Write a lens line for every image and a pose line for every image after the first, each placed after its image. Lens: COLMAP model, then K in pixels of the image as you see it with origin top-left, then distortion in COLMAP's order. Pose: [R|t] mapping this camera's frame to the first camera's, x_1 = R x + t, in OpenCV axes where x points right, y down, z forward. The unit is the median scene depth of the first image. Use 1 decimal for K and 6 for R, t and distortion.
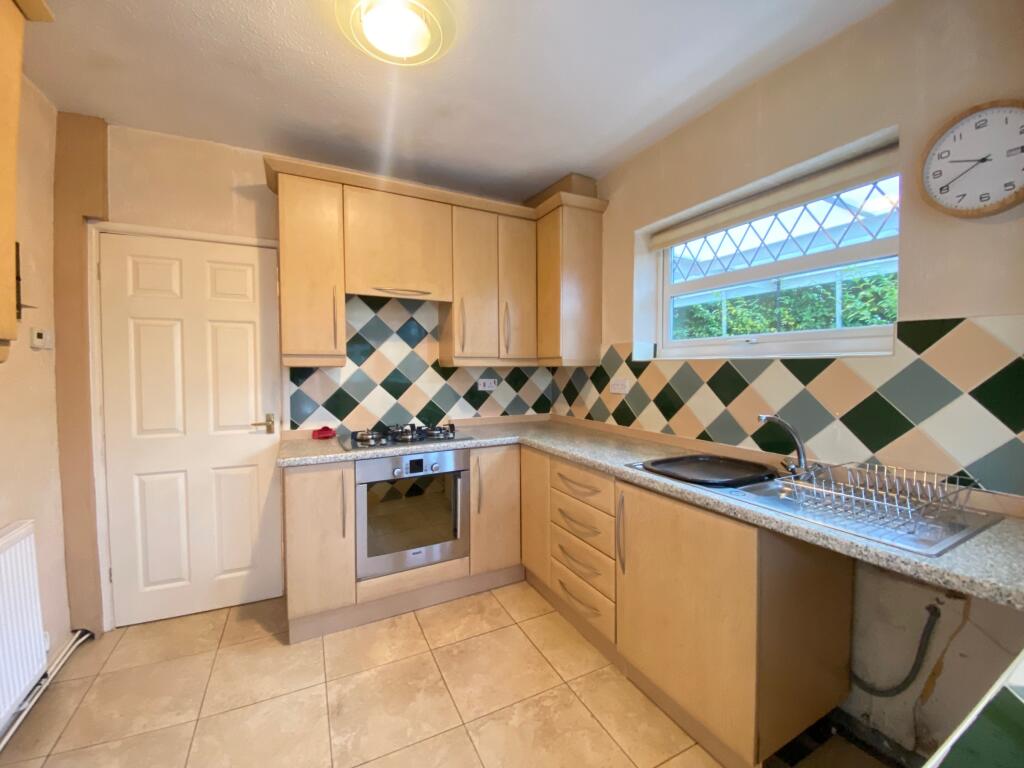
lens RADIAL K [[409.2, 0, 517.2], [0, 409.2, 381.3], [0, 0, 1]] dist [0.015815, -0.019139]
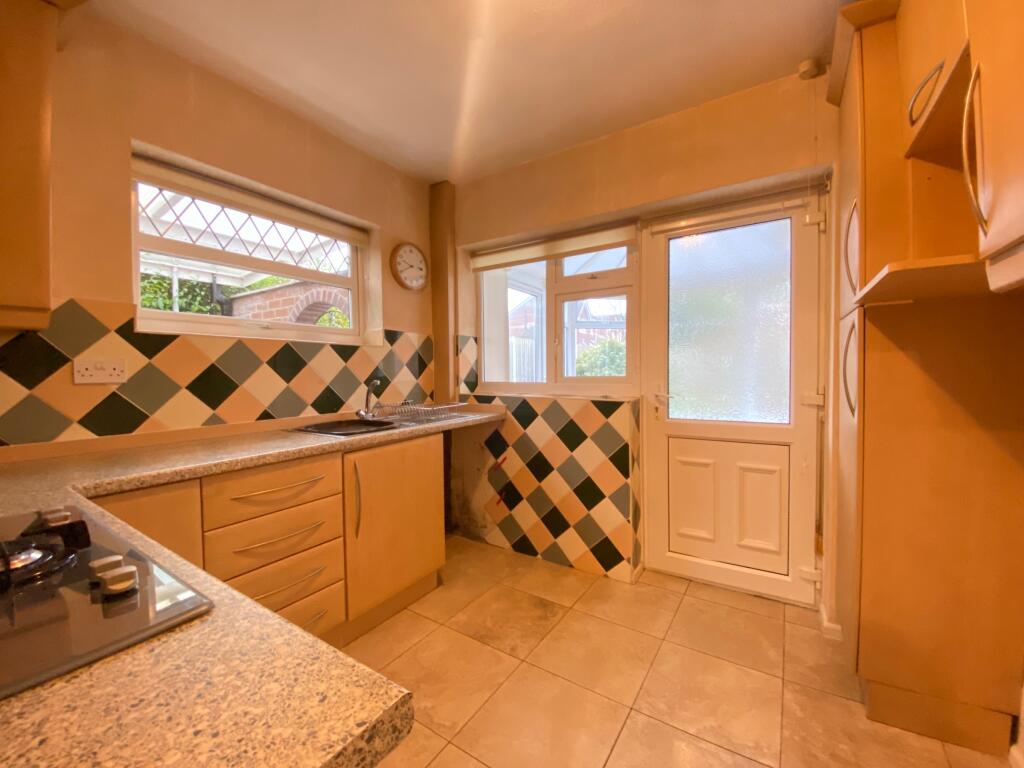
lens RADIAL K [[409.2, 0, 517.2], [0, 409.2, 381.3], [0, 0, 1]] dist [0.015815, -0.019139]
pose [[-0.498916, -0.008322, 0.866610, -0.738583], [0.043594, 0.998447, 0.034686, 0.042609], [-0.865553, 0.055085, -0.497778, 0.988159]]
